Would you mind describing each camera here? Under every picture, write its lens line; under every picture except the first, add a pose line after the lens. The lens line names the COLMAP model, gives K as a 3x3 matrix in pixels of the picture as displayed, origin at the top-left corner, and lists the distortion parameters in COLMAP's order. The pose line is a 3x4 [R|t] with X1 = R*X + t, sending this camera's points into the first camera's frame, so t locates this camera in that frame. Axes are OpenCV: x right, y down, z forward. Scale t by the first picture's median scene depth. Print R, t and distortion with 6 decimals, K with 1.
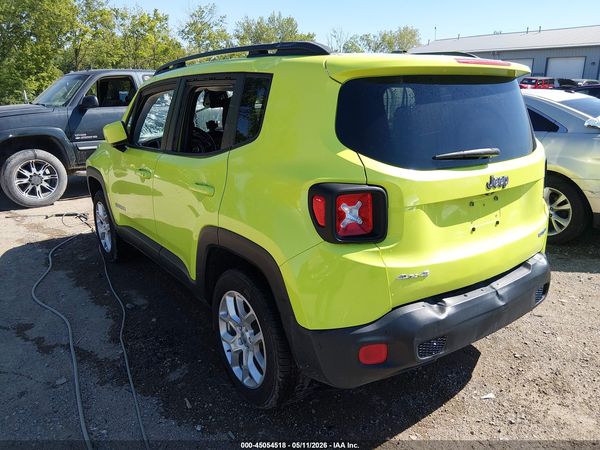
lens RADIAL K [[508.9, 0, 319.8], [0, 508.9, 233.9], [0, 0, 1]] dist [0.010495, 0.001199]
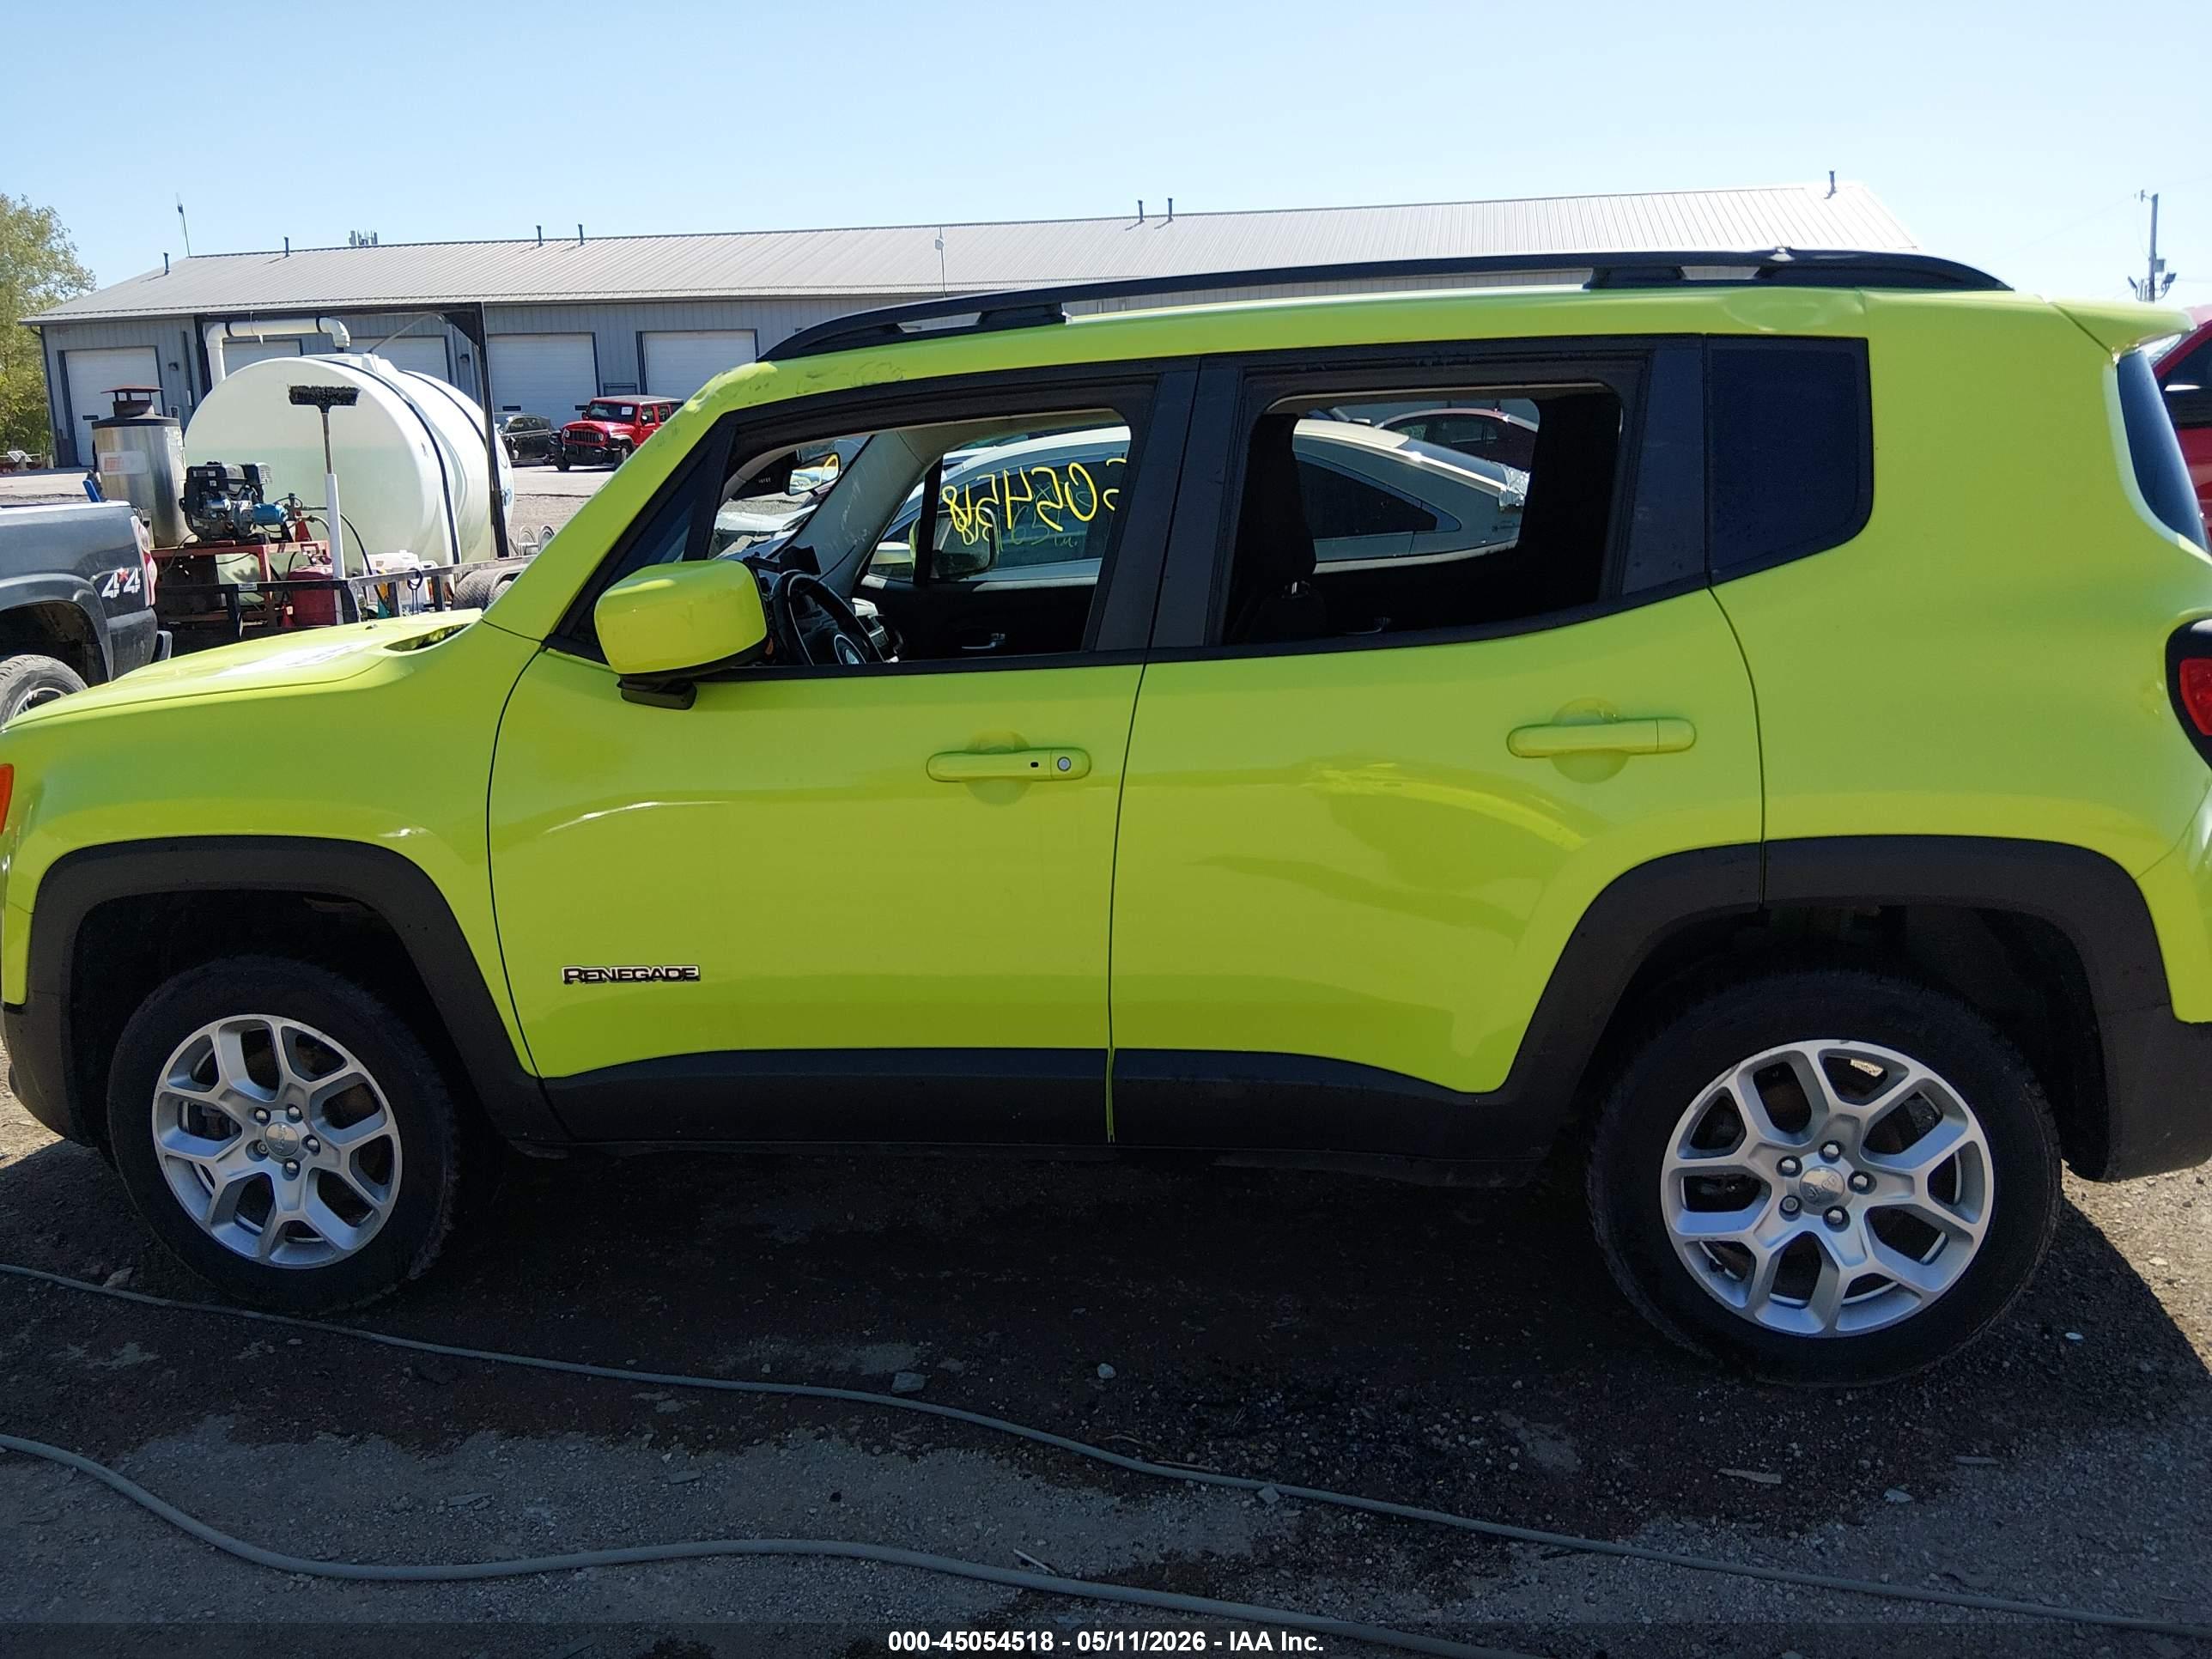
lens RADIAL K [[1887.7, 0, 1199.0], [0, 1887.7, 817.8], [0, 0, 1]] dist [0.006147, -0.018857]
pose [[0.690924, -0.166809, 0.703420, -1.021171], [0.224008, 0.974524, 0.011071, -0.095778], [-0.687346, 0.149923, 0.710689, 0.369792]]
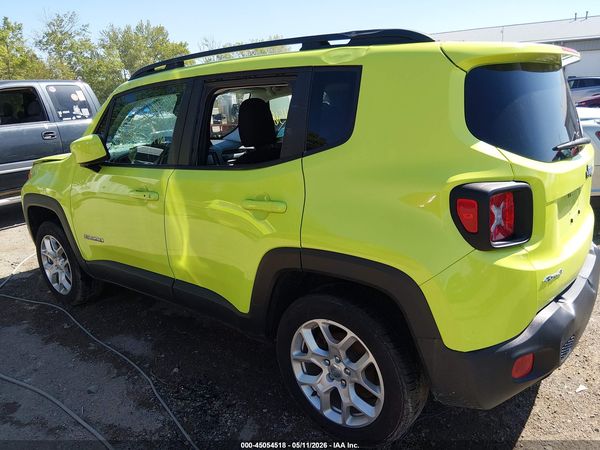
lens RADIAL K [[512.0, 0, 325.2], [0, 512.0, 221.8], [0, 0, 1]] dist [0.006147, -0.018857]
pose [[0.964283, -0.097583, 0.246242, -0.308519], [0.107000, 0.993941, -0.025126, -0.025910], [-0.242299, 0.050576, 0.968883, 0.140594]]
